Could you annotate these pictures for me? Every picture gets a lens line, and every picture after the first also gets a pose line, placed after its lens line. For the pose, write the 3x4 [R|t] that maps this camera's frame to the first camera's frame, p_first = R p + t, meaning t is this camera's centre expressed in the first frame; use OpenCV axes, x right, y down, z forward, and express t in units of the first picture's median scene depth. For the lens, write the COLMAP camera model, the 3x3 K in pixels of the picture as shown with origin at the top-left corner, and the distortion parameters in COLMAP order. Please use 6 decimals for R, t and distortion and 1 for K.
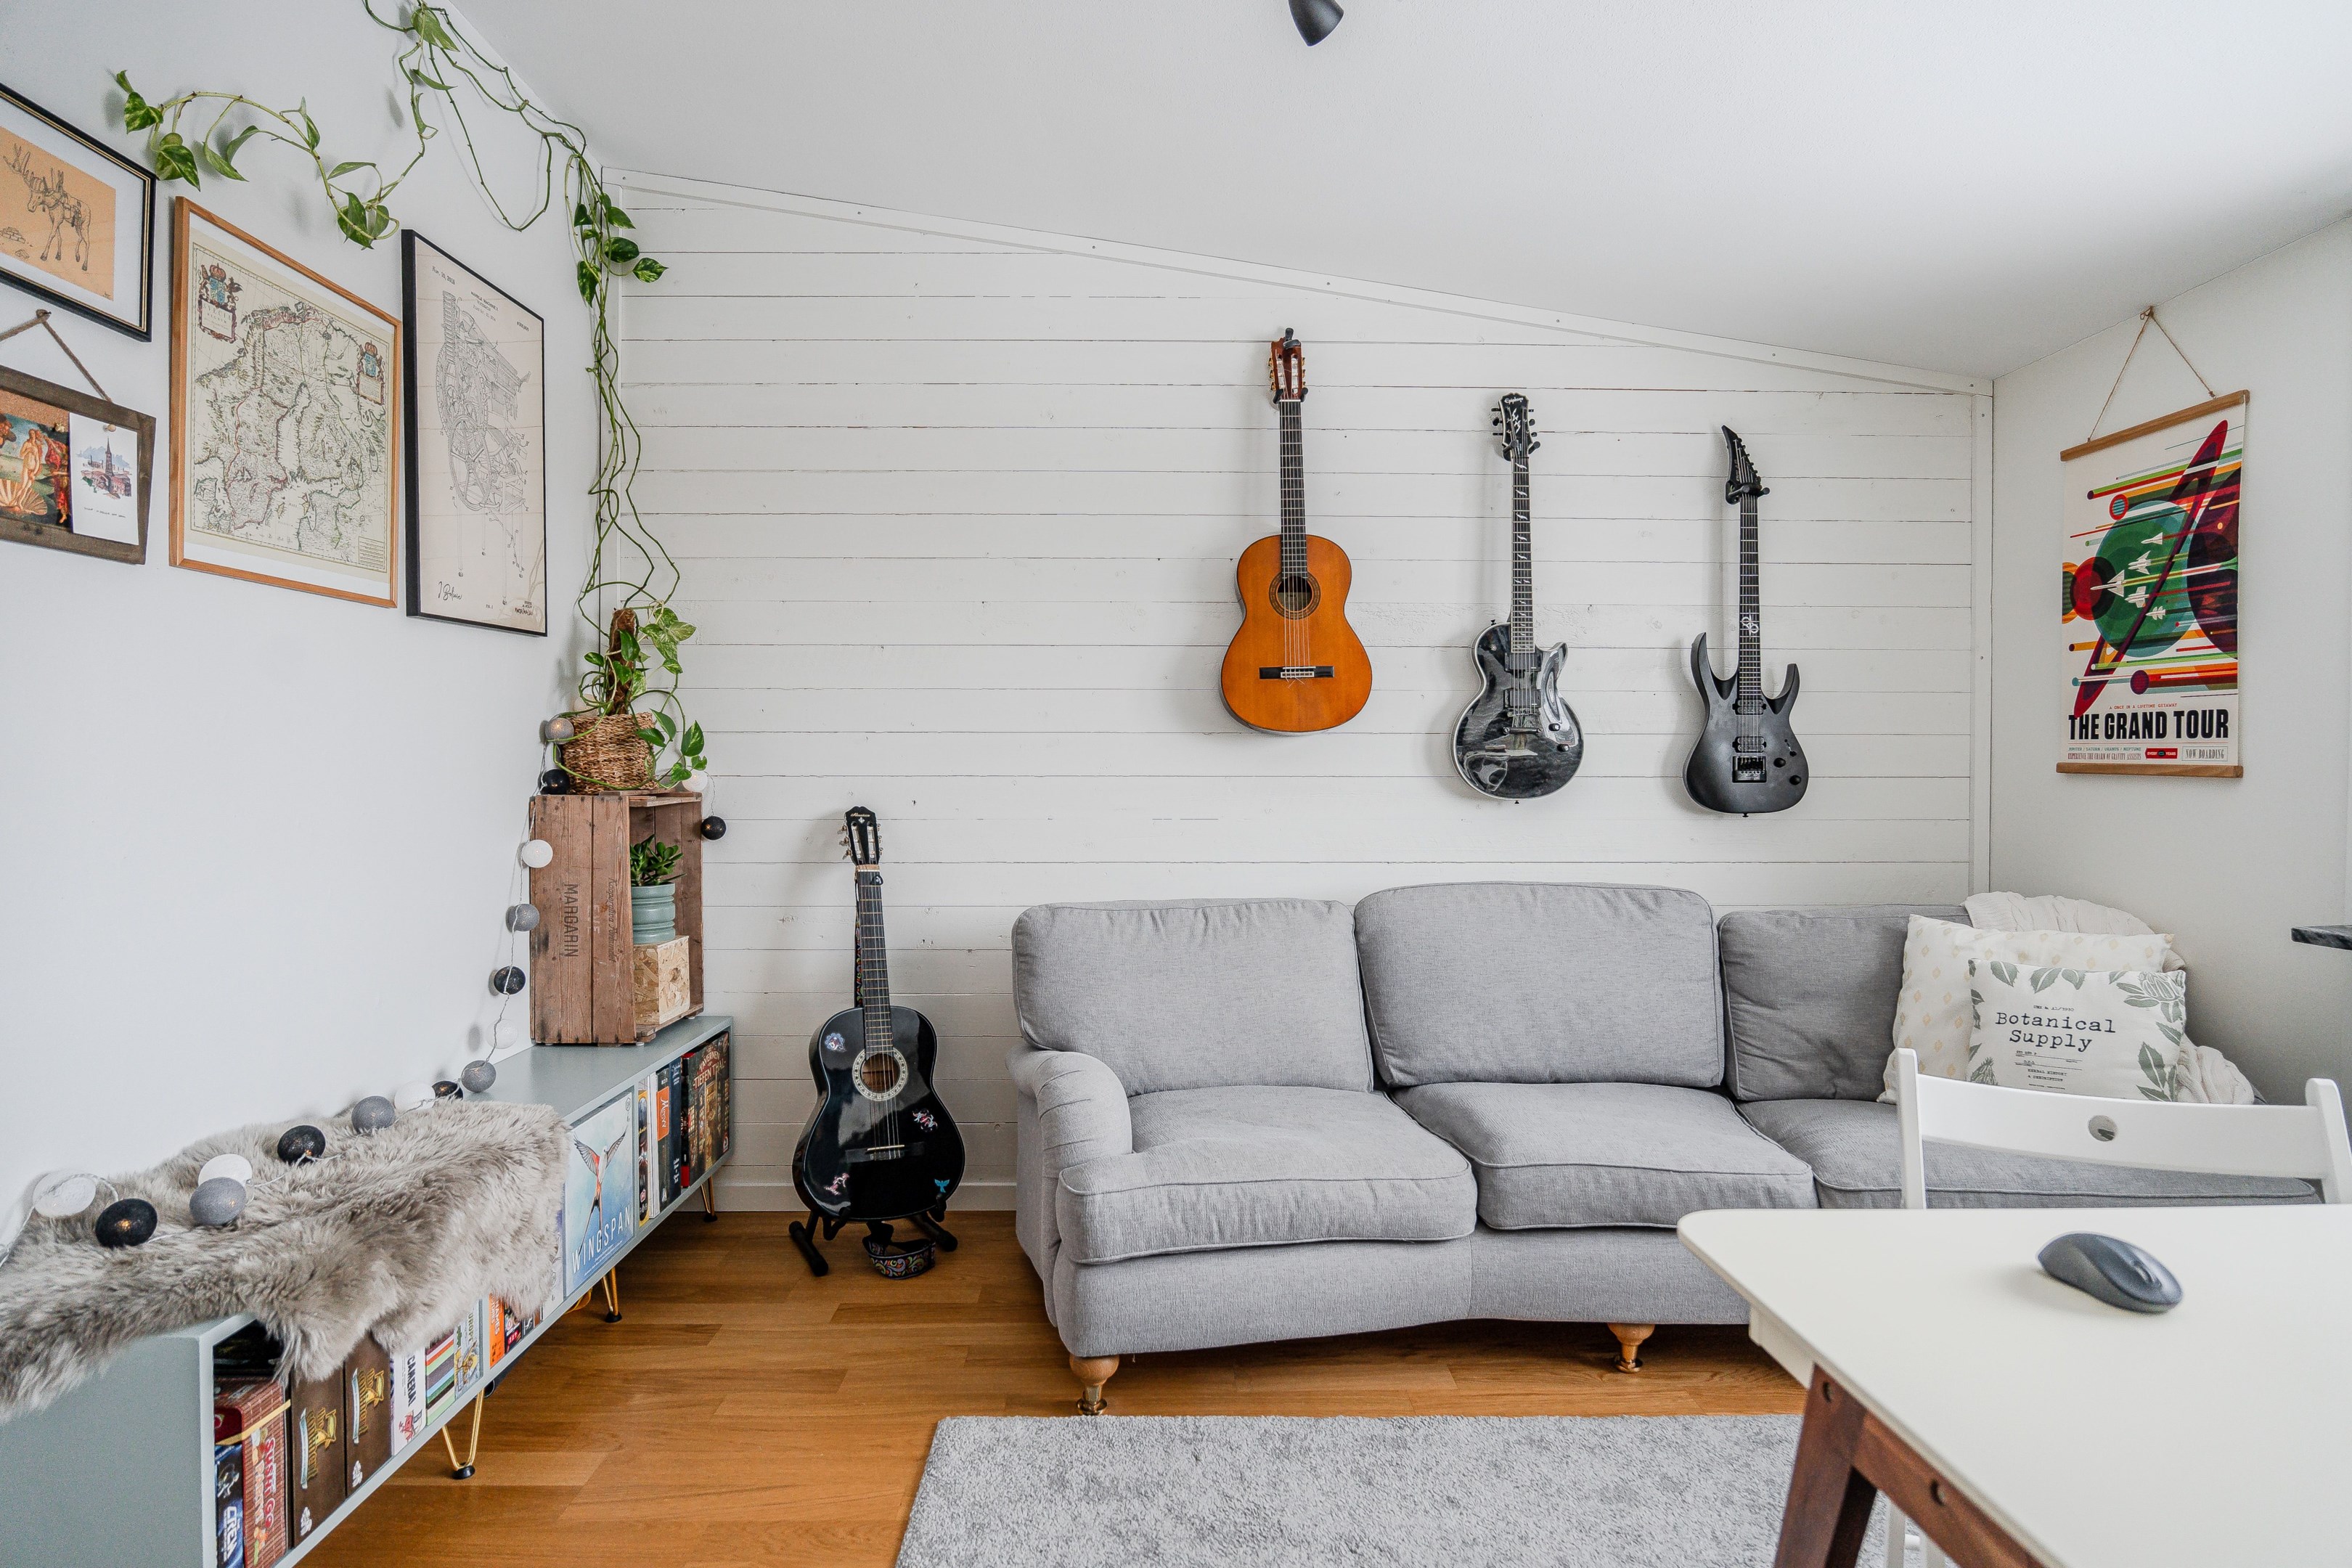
lens RADIAL K [[1298.0, 0, 1173.9], [0, 1298.0, 783.2], [0, 0, 1]] dist [-0.015004, 0.003606]
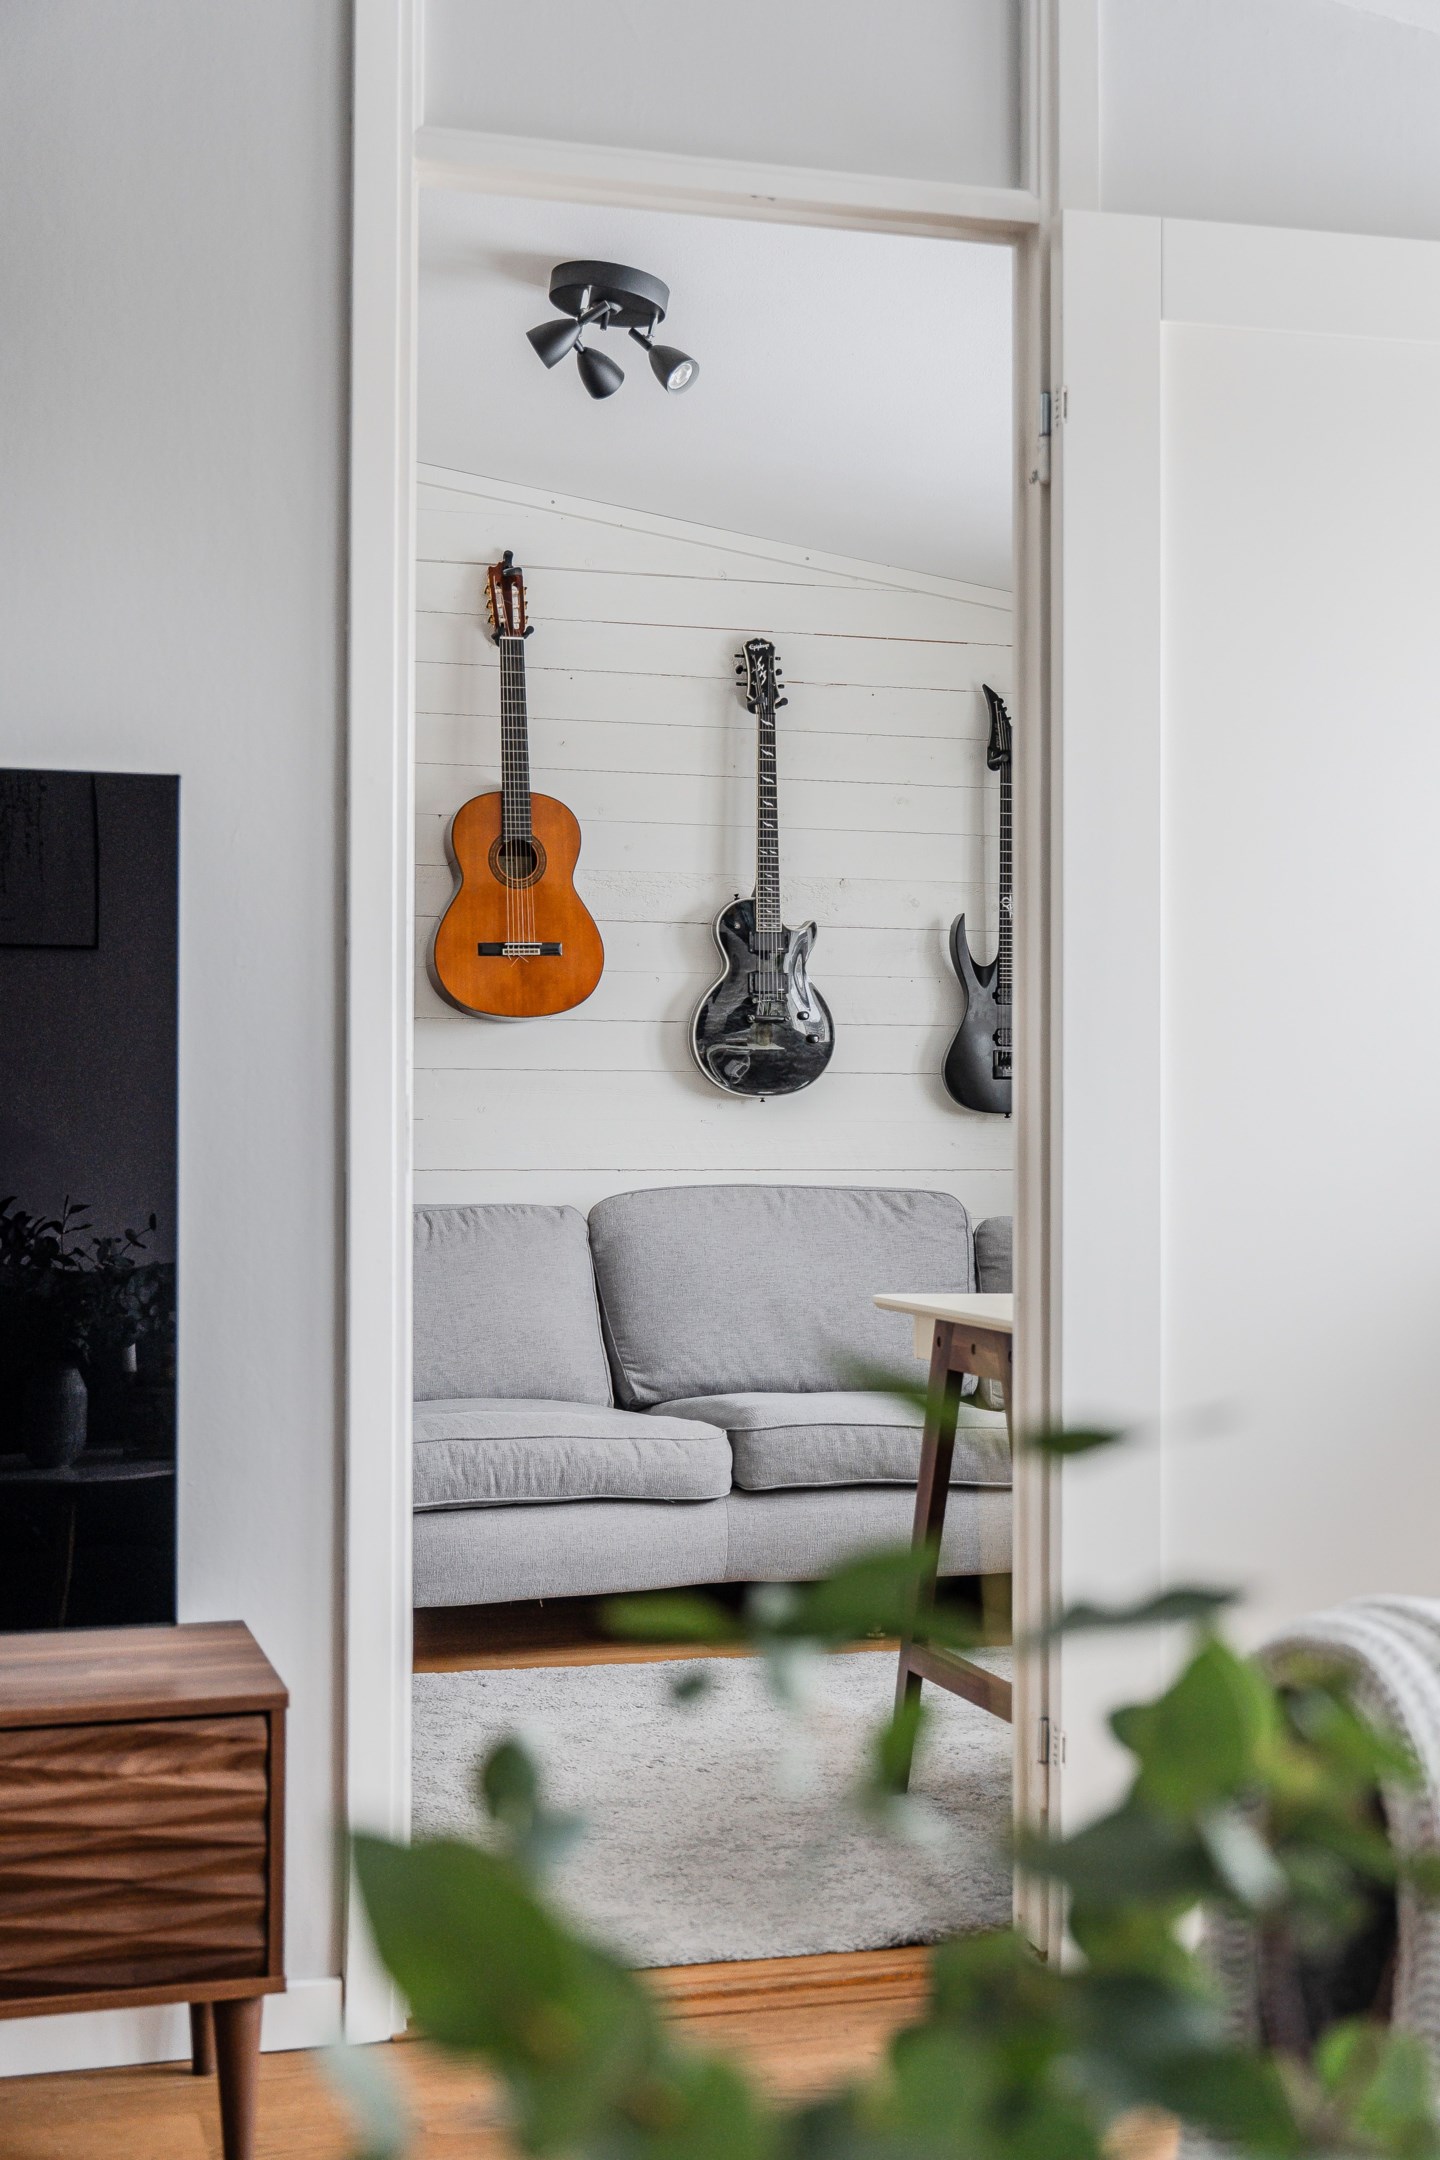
lens RADIAL K [[2505.1, 0, 718.4], [0, 2505.1, 1084.9], [0, 0, 1]] dist [0.035530, 0.000000]
pose [[0.968710, 0.005773, 0.248129, -0.228005], [0.000909, 0.999640, -0.026808, 0.060326], [-0.248194, 0.026195, 0.968356, -0.782176]]
